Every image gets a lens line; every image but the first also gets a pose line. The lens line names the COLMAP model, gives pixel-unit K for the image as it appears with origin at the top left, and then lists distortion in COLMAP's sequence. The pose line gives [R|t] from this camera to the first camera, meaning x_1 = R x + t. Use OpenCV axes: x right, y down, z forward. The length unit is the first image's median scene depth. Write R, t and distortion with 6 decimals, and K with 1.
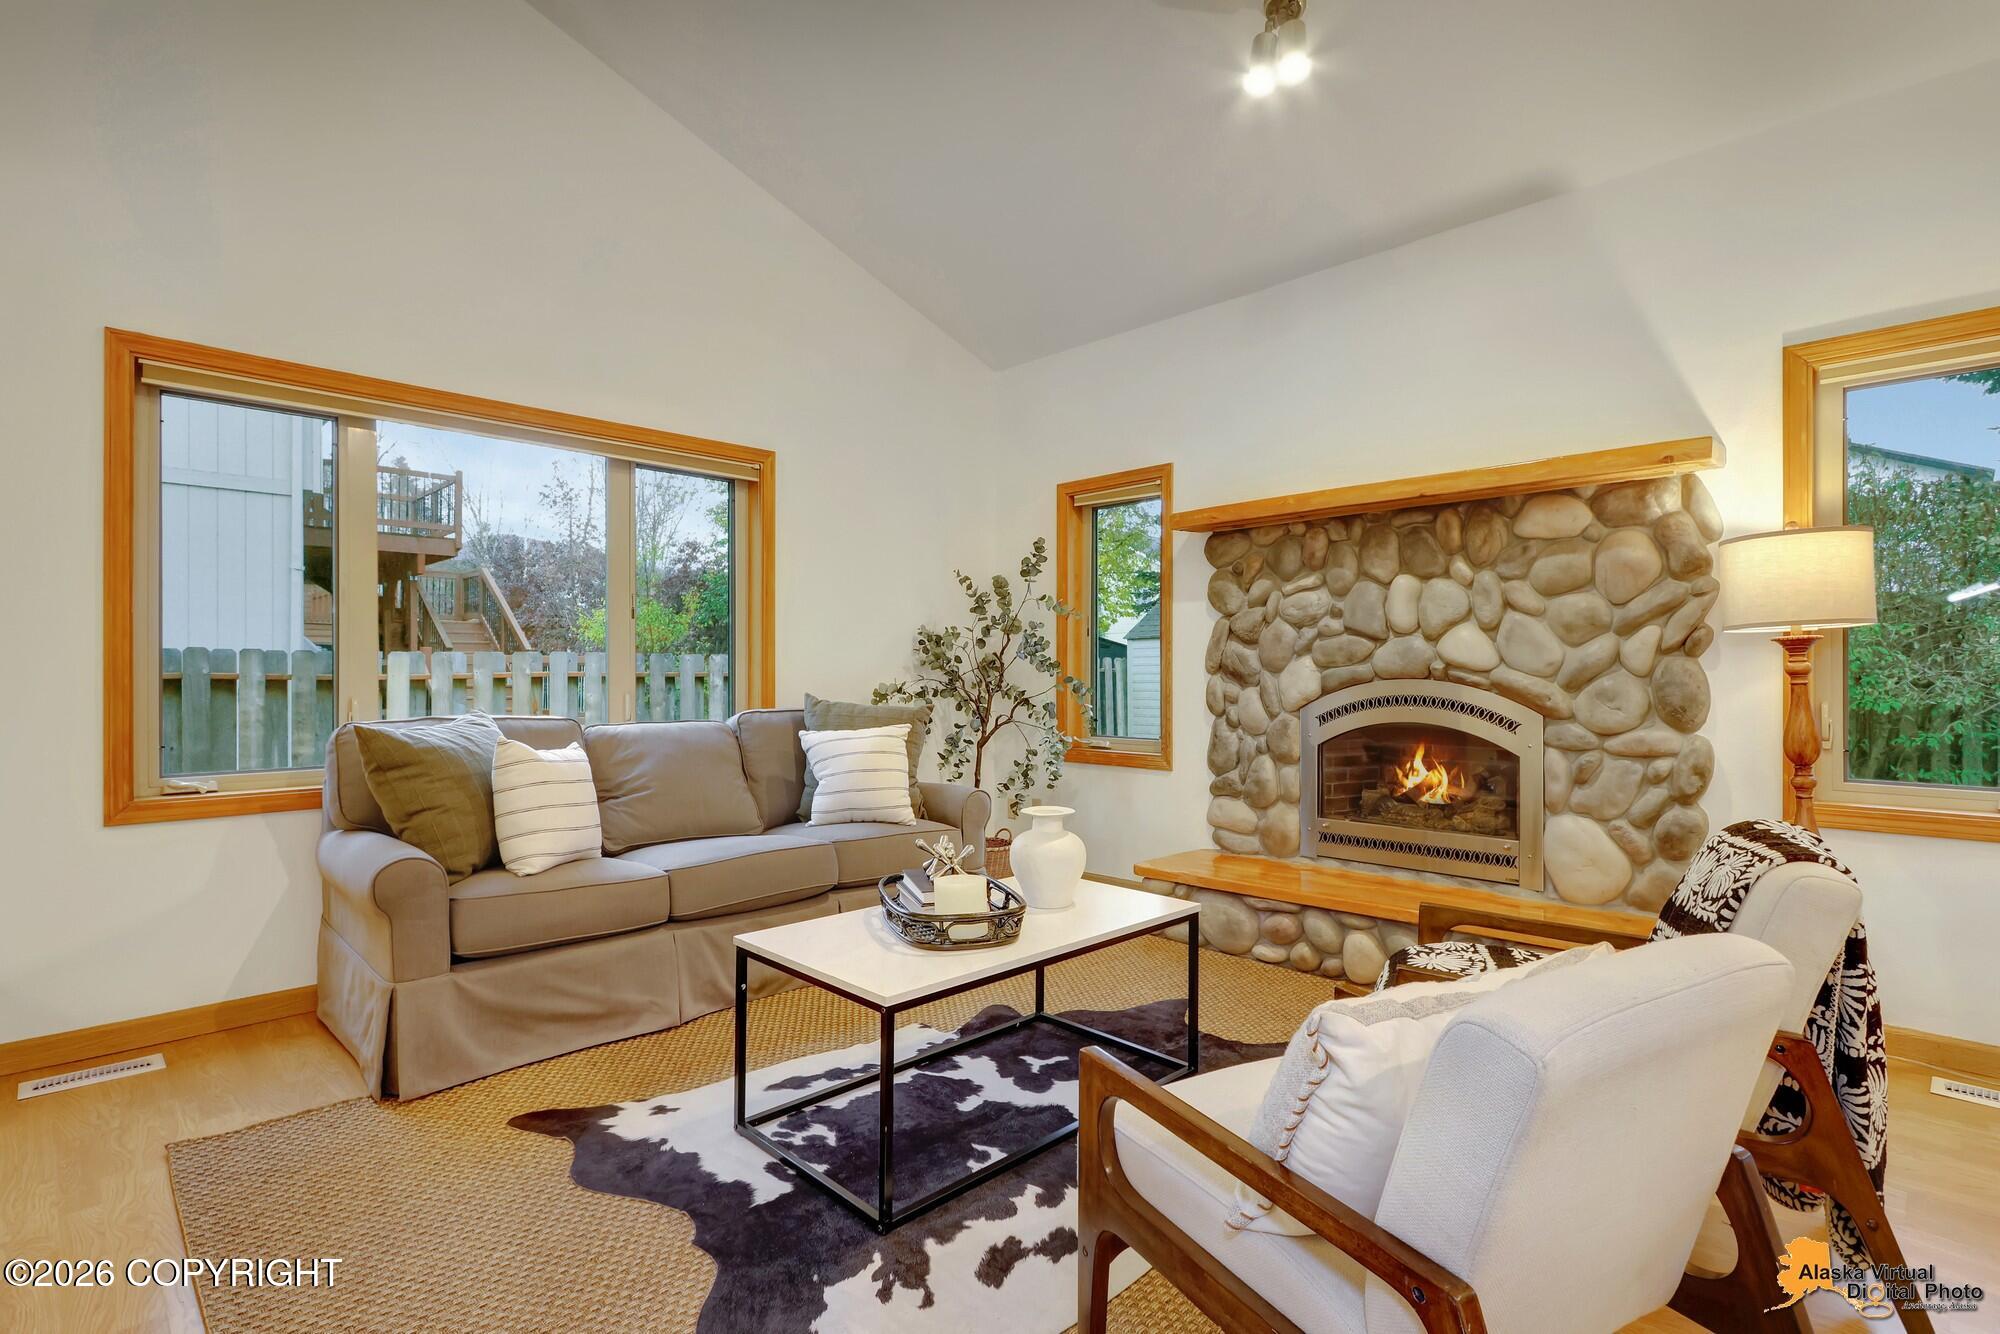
lens RADIAL K [[962.0, 0, 1000.0], [0, 962.0, 667.0], [0, 0, 1]] dist [-0.000999, -0.000123]
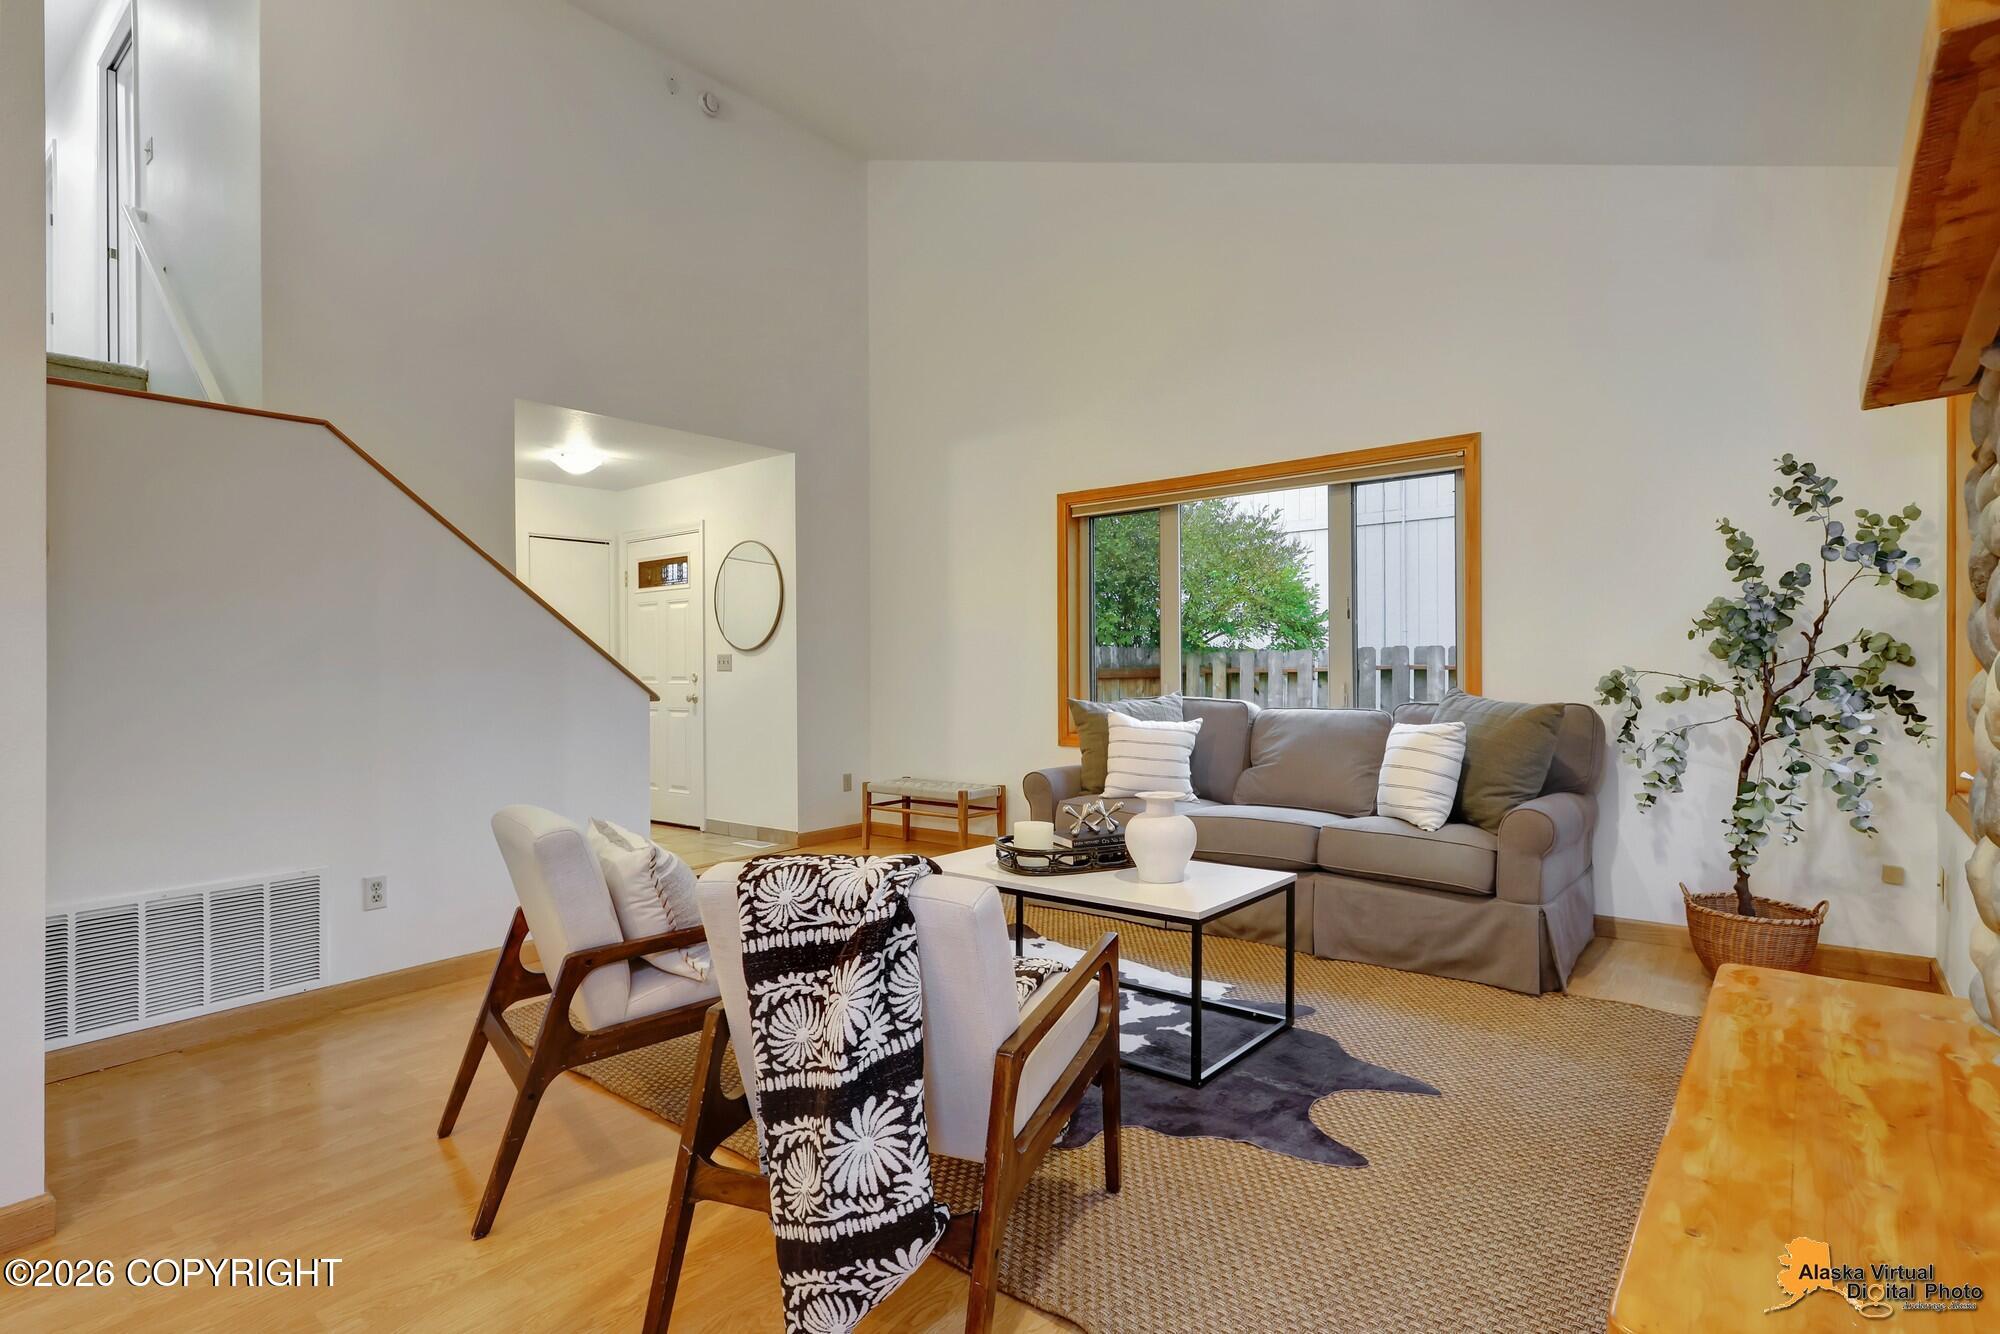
lens RADIAL K [[982.6, 0, 1000.0], [0, 982.6, 667.0], [0, 0, 1]] dist [0.000505, 0.000041]
pose [[0.106018, -0.007610, -0.994335, 0.950381], [0.008275, 0.999943, -0.006771, 0.014135], [0.994330, -0.007510, 0.106075, 0.592361]]
